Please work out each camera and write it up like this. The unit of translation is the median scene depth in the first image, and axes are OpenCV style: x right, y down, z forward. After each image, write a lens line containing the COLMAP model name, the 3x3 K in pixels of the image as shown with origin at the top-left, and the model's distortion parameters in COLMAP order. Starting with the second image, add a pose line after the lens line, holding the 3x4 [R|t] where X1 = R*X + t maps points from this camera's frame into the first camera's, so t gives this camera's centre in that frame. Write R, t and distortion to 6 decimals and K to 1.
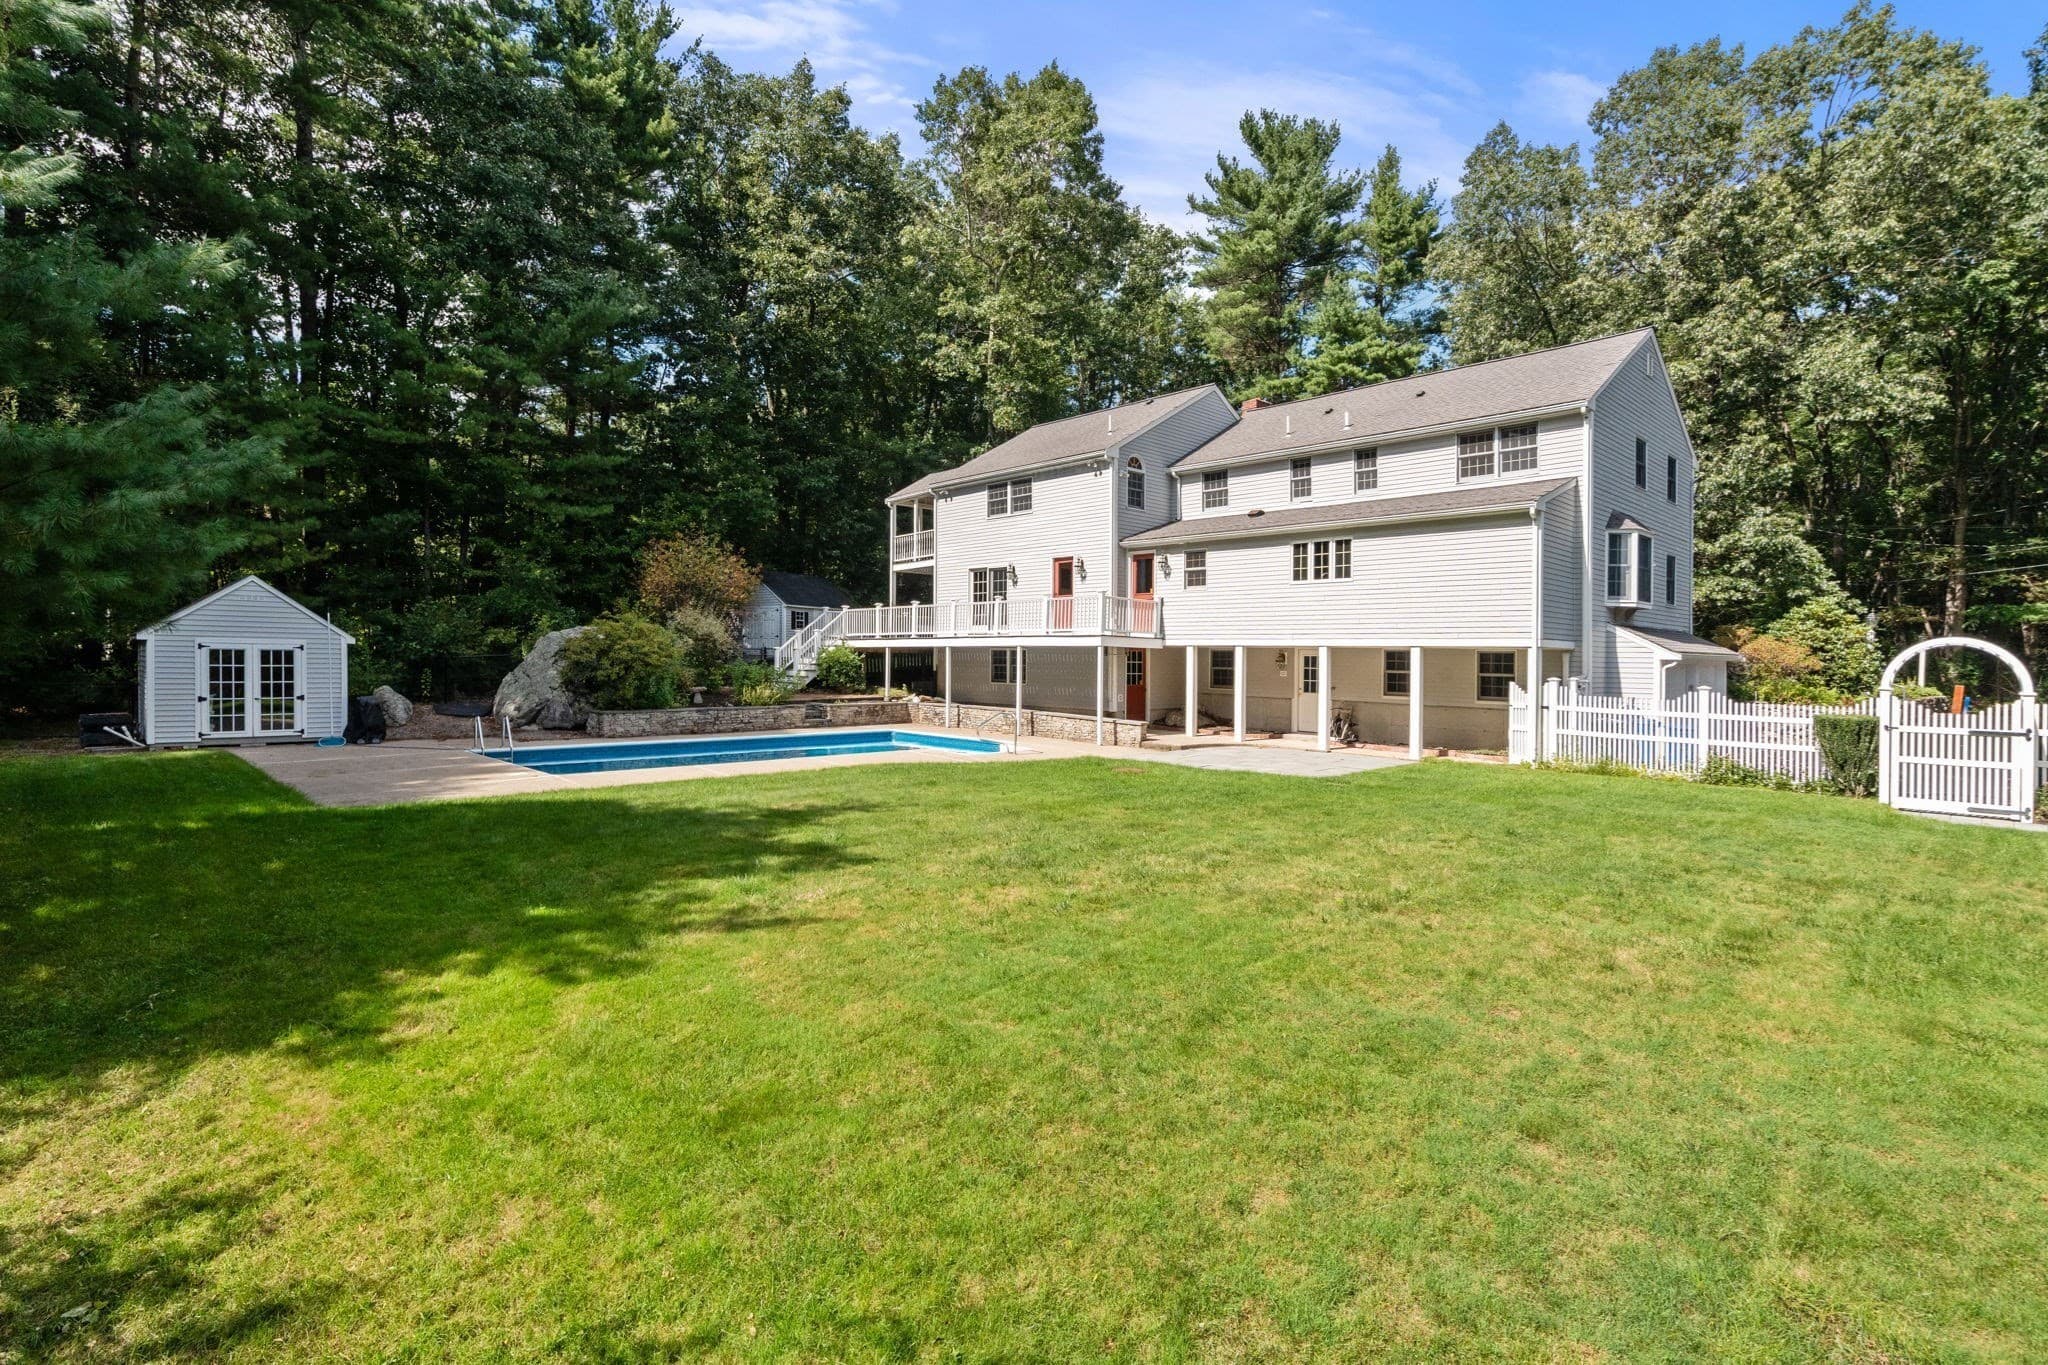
lens RADIAL K [[1003.5, 0, 1008.3], [0, 1003.5, 678.2], [0, 0, 1]] dist [0.000723, 0.015533]
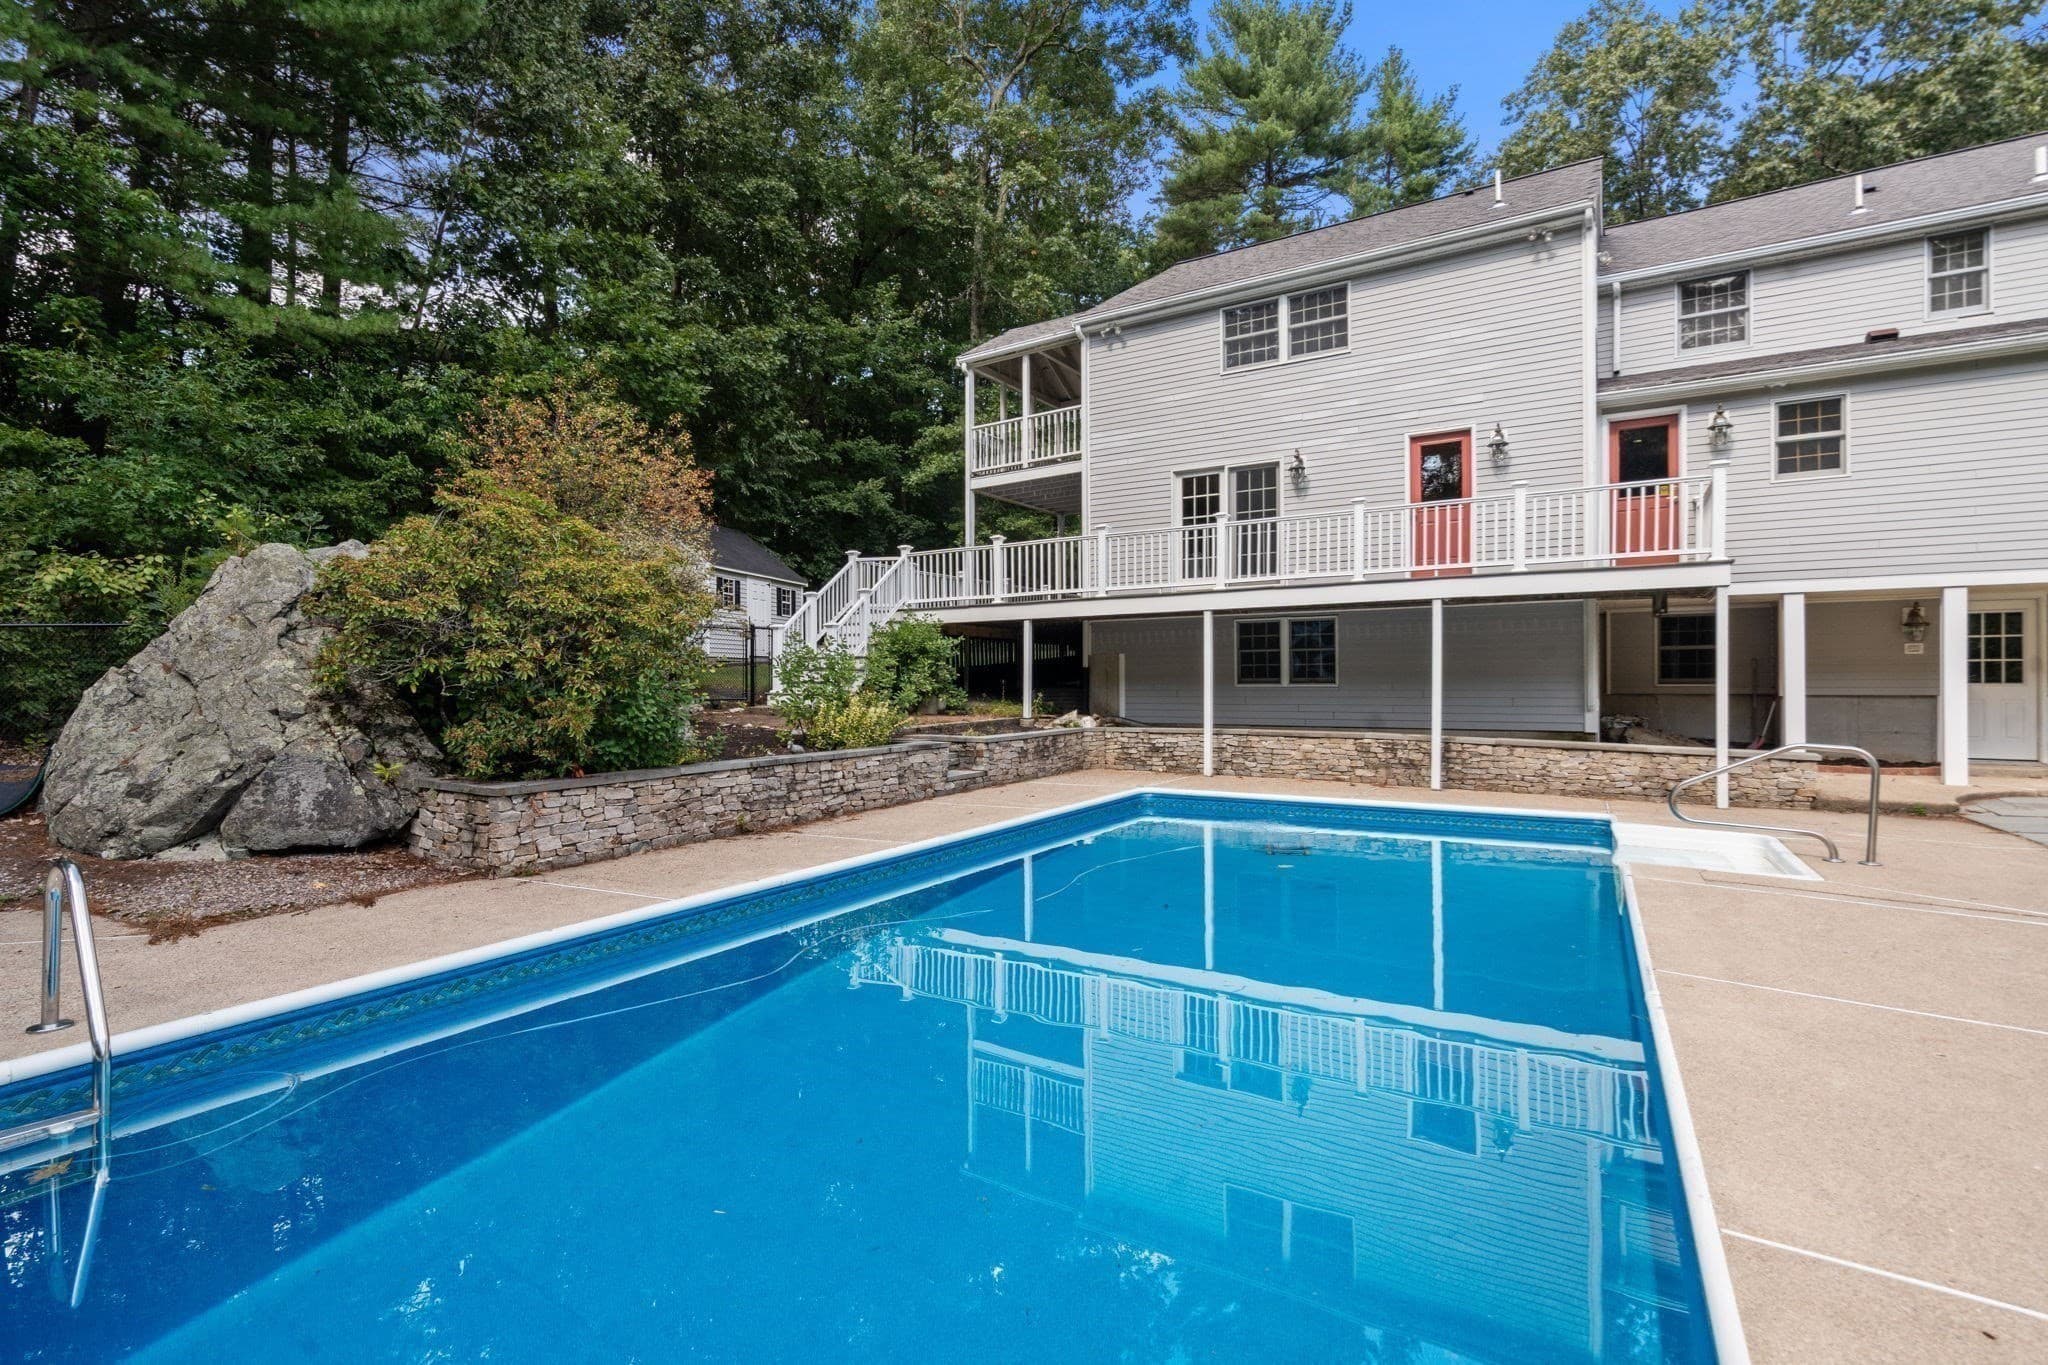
lens RADIAL K [[954.6, 0, 1009.2], [0, 954.6, 679.2], [0, 0, 1]] dist [-0.000569, -0.000021]
pose [[0.960313, -0.018413, 0.278315, -0.304842], [0.024069, 0.999567, -0.016920, 0.008337], [-0.277883, 0.022947, 0.960341, 0.624789]]
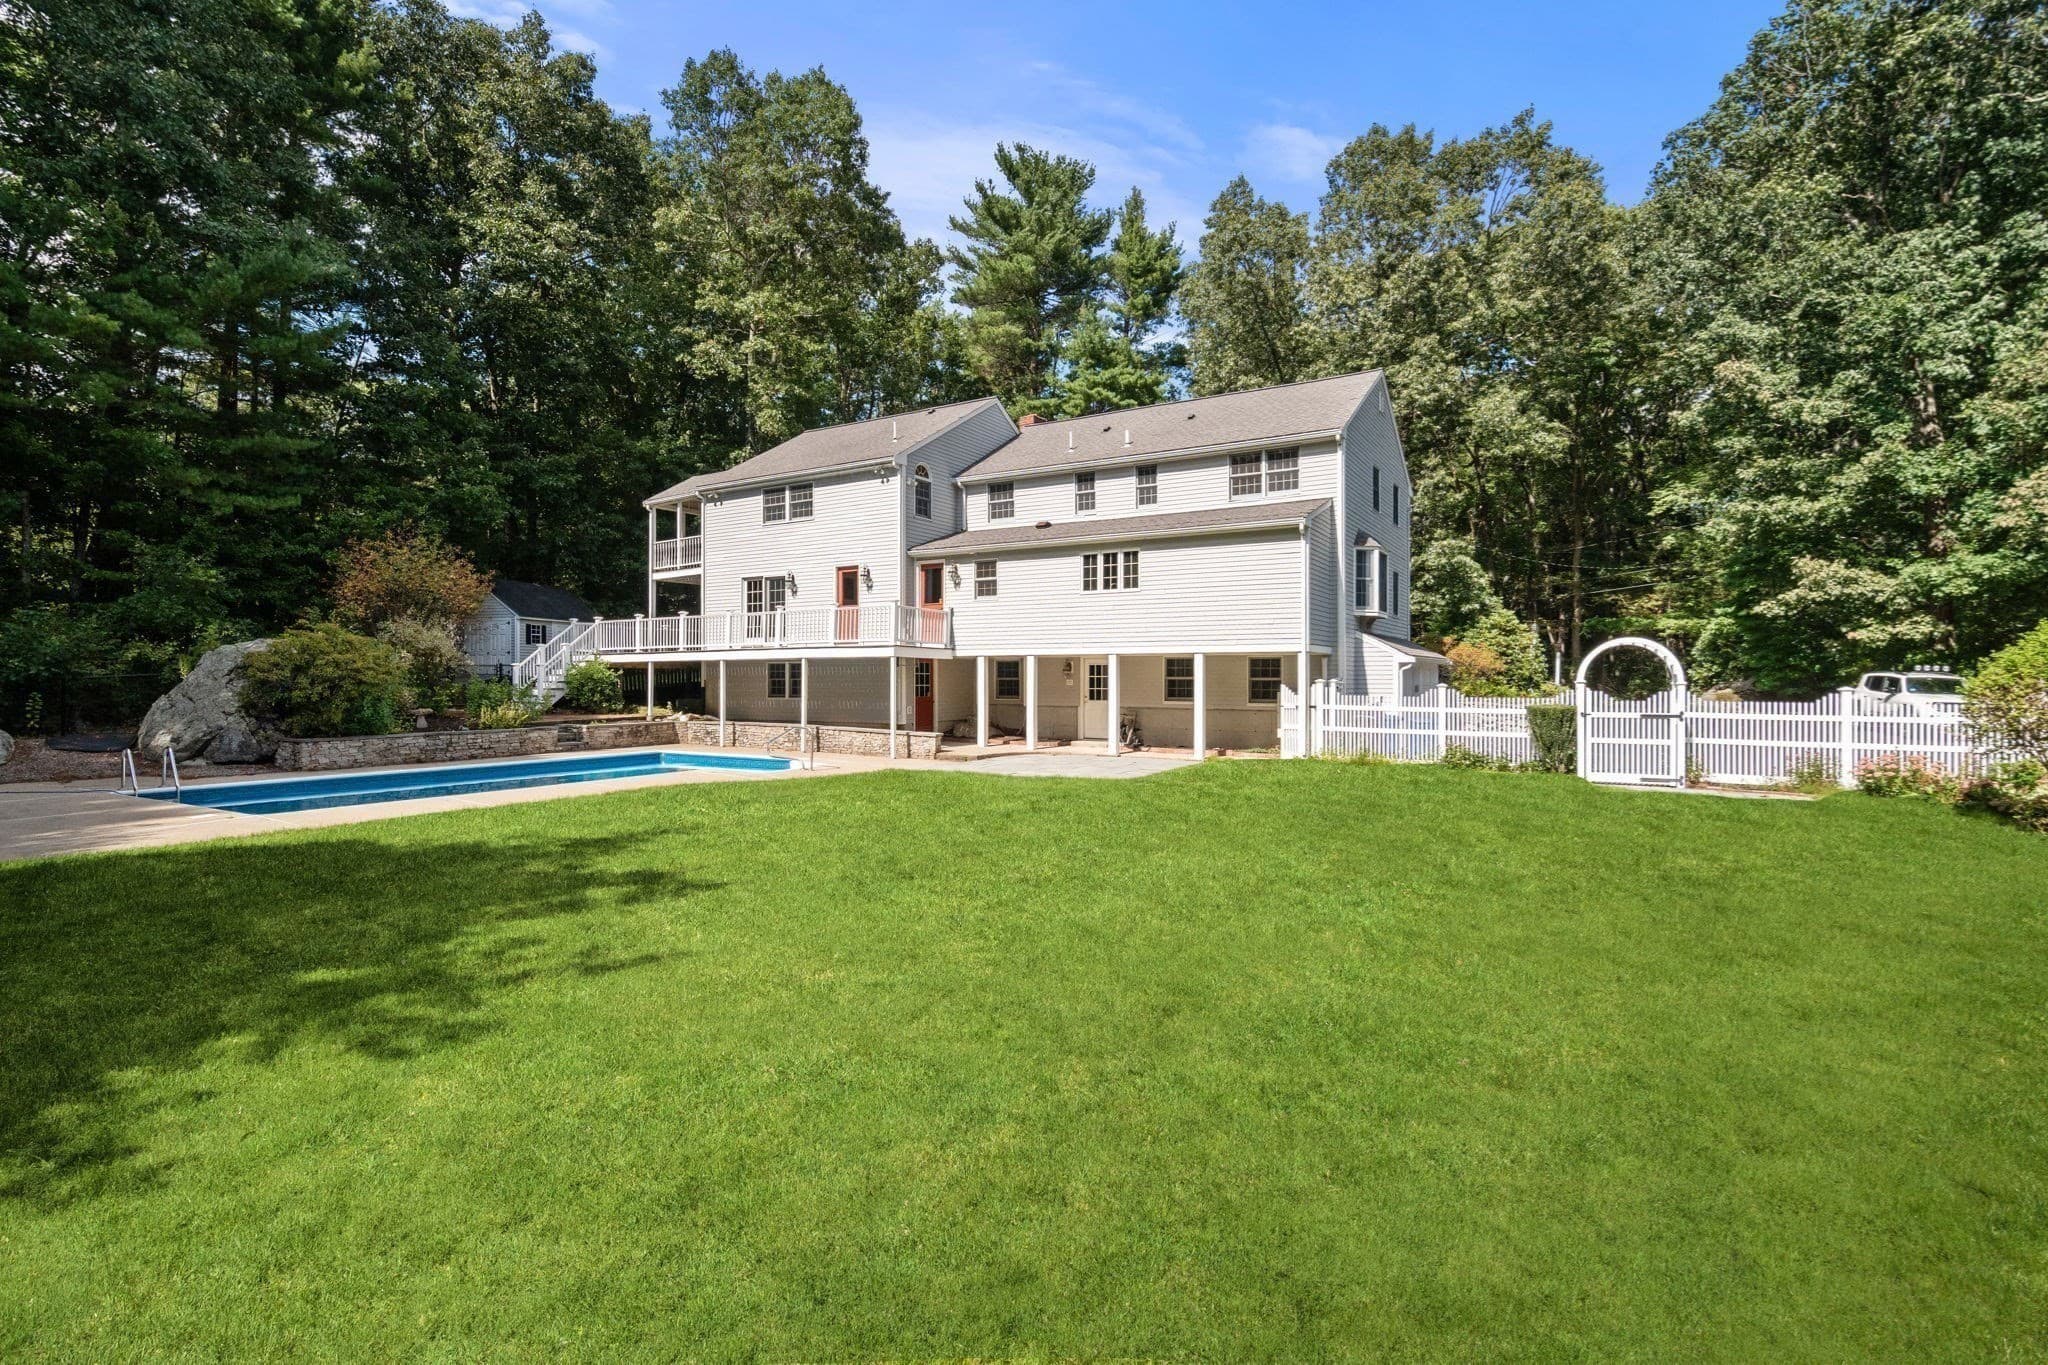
lens RADIAL K [[1007.0, 0, 1029.5], [0, 1007.0, 678.5], [0, 0, 1]] dist [0.009814, 0.000169]
pose [[0.962109, -0.015495, 0.272224, -0.044128], [0.020312, 0.999683, -0.014884, 0.006210], [-0.271907, 0.019849, 0.962119, 0.021215]]
